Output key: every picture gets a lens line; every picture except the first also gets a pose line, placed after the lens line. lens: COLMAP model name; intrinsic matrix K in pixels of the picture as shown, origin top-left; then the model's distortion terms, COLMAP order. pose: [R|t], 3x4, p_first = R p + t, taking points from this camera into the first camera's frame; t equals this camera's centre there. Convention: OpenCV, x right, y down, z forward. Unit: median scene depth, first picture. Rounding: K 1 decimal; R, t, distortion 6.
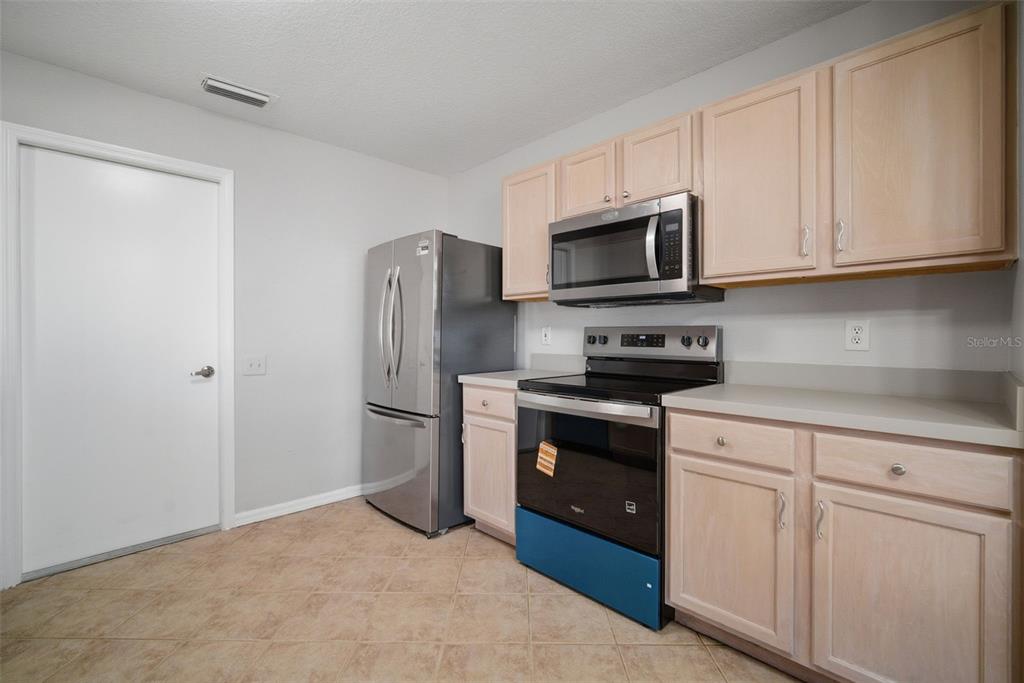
lens RADIAL K [[456.0, 0, 512.6], [0, 456.0, 336.0], [0, 0, 1]] dist [-0.011614, 0.003321]
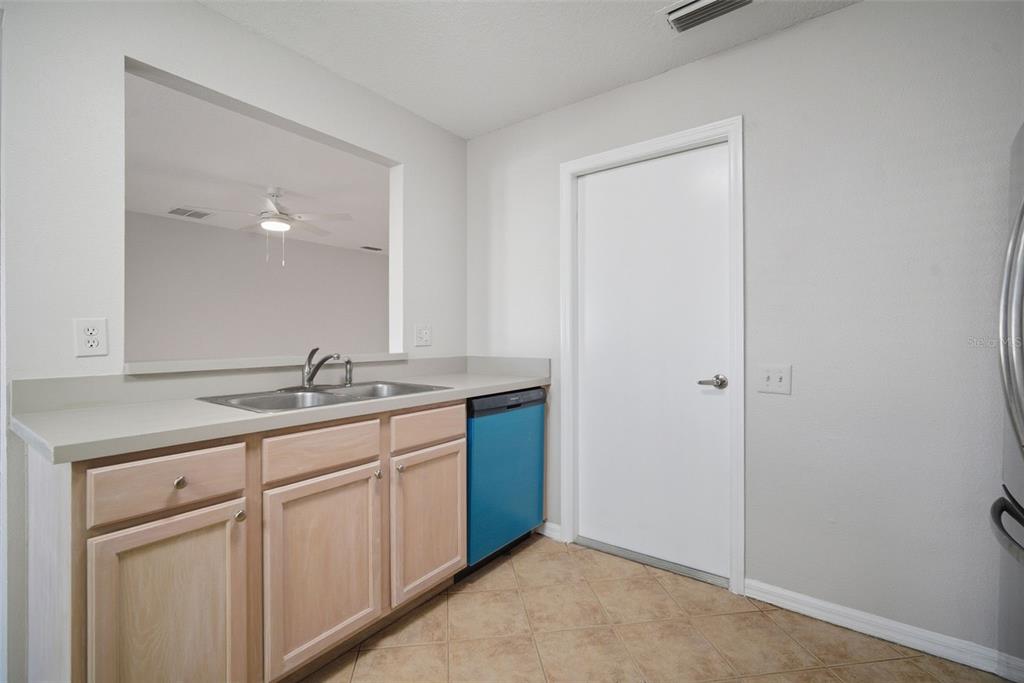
lens RADIAL K [[456.0, 0, 509.1], [0, 456.0, 337.0], [0, 0, 1]] dist [-0.011614, 0.003321]
pose [[0.156858, 0.002755, -0.987617, 0.057906], [-0.005276, 0.999984, 0.001952, 0.000825], [0.987607, 0.004904, 0.156870, 0.512162]]
